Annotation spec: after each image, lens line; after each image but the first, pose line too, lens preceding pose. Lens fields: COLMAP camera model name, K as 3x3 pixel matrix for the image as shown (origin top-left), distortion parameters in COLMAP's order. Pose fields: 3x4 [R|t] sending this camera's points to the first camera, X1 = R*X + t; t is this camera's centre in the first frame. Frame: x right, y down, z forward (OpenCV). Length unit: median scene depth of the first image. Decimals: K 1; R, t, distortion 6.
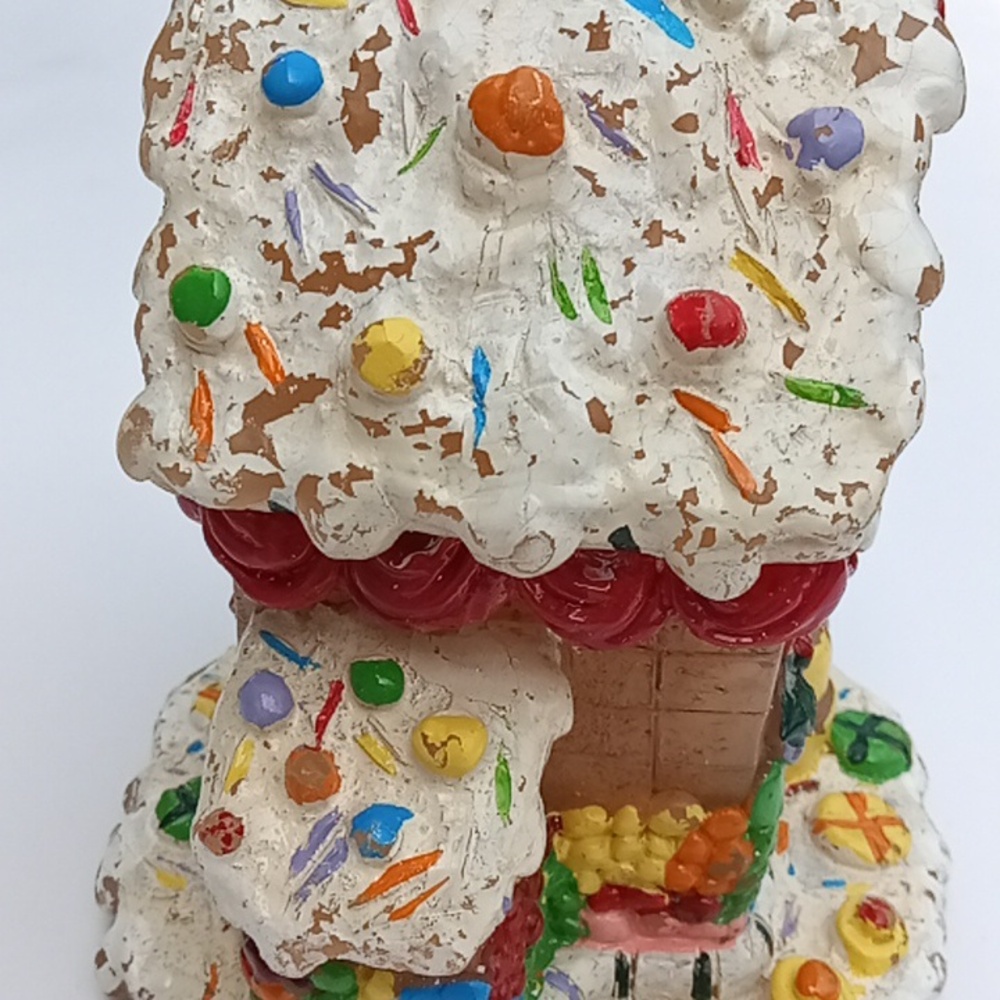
lens RADIAL K [[1602.5, 0, 467.4], [0, 1602.5, 532.7], [0, 0, 1]] dist [0.087577, -0.137049]
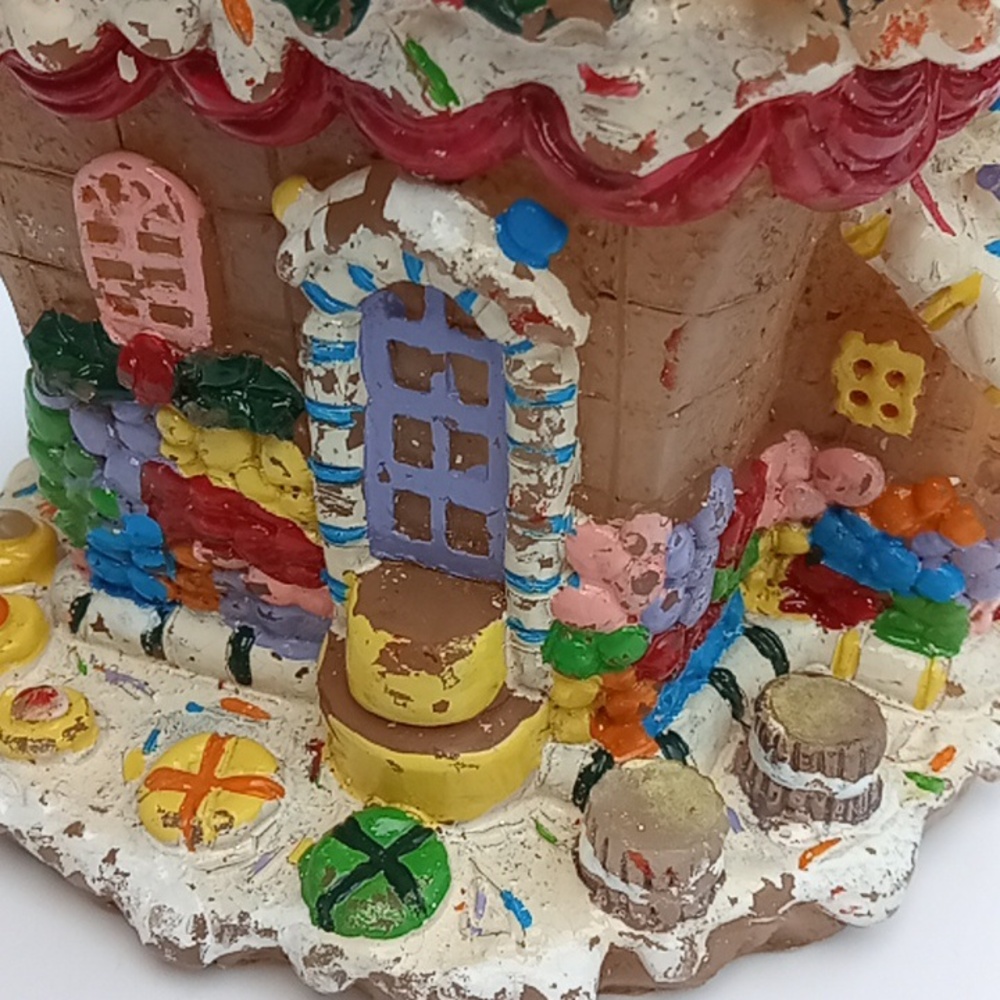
lens RADIAL K [[1602.5, 0, 467.4], [0, 1602.5, 532.7], [0, 0, 1]] dist [0.087577, -0.137049]
pose [[-0.316816, 0.560629, -0.765064, 1.030448], [-0.487260, 0.595839, 0.638400, -0.578321], [0.813760, 0.575040, 0.084401, 1.469212]]
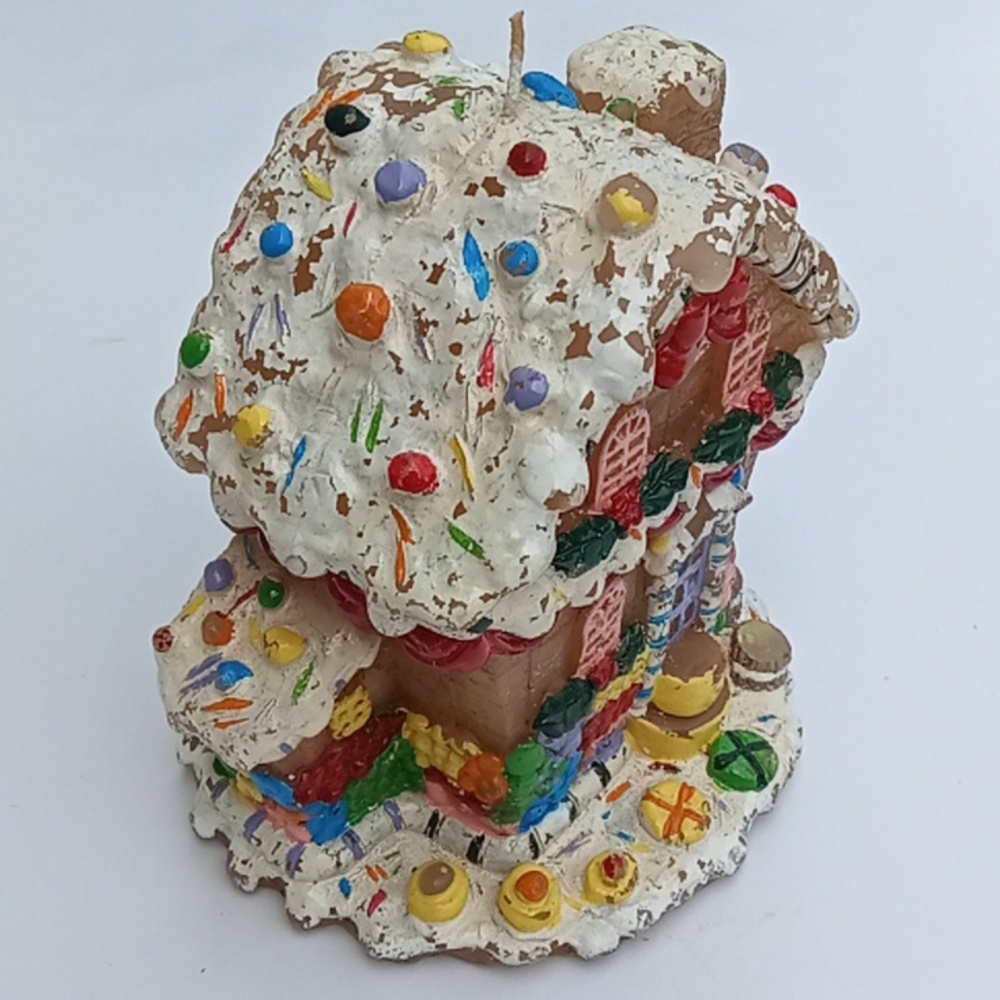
lens RADIAL K [[1576.8, 0, 469.7], [0, 1576.8, 533.6], [0, 0, 1]] dist [0.048754, 0.108347]
pose [[0.842029, 0.369290, -0.393207, 0.812177], [-0.296188, 0.925730, 0.235153, -0.449313], [0.450843, -0.081543, 0.888871, -0.369709]]
